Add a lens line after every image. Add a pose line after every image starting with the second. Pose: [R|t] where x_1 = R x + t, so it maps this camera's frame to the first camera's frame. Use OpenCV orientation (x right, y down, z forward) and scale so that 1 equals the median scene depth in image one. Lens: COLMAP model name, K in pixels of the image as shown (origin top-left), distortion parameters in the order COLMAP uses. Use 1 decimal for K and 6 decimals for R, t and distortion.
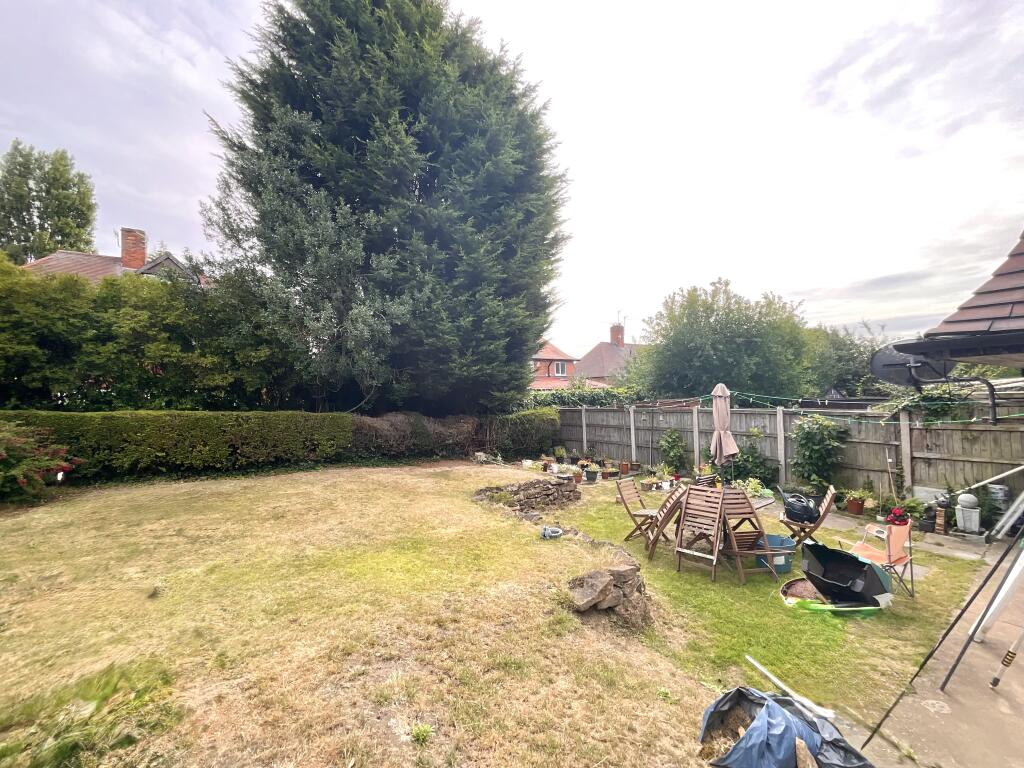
lens RADIAL K [[409.3, 0, 515.2], [0, 409.3, 389.0], [0, 0, 1]] dist [-0.005816, -0.000279]
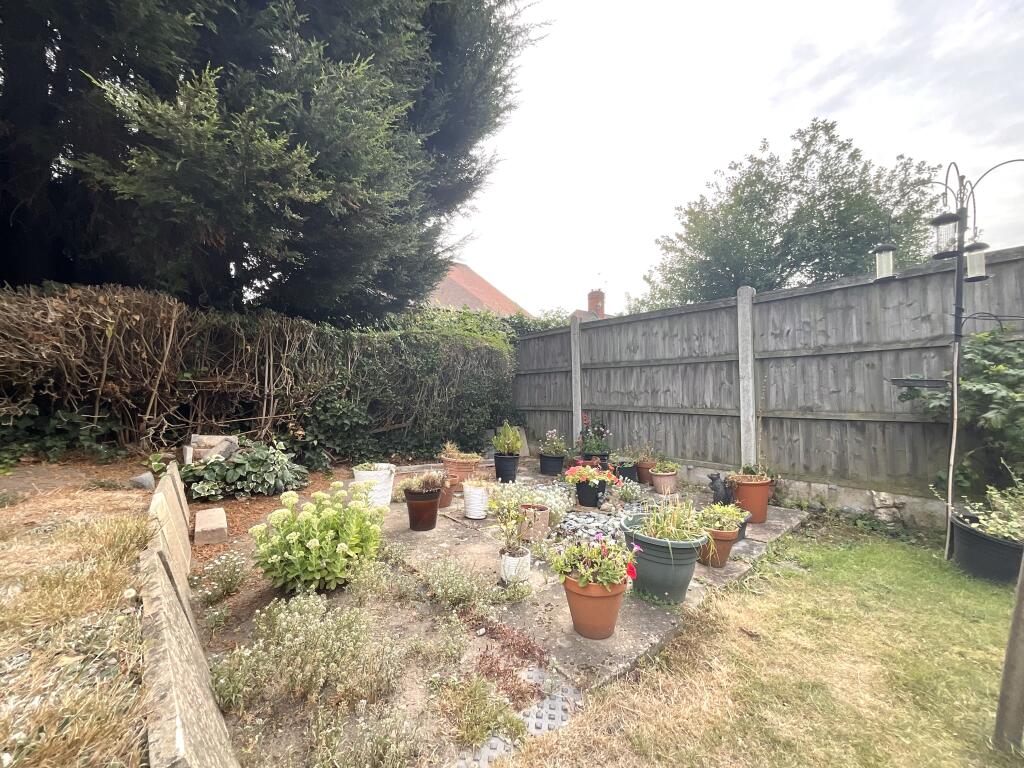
lens RADIAL K [[409.3, 0, 514.1], [0, 409.3, 383.5], [0, 0, 1]] dist [-0.005816, -0.000279]
pose [[0.997358, 0.010831, 0.071838, 0.086556], [-0.011355, 0.999912, 0.006898, 0.102674], [-0.071757, -0.007695, 0.997392, 0.642894]]
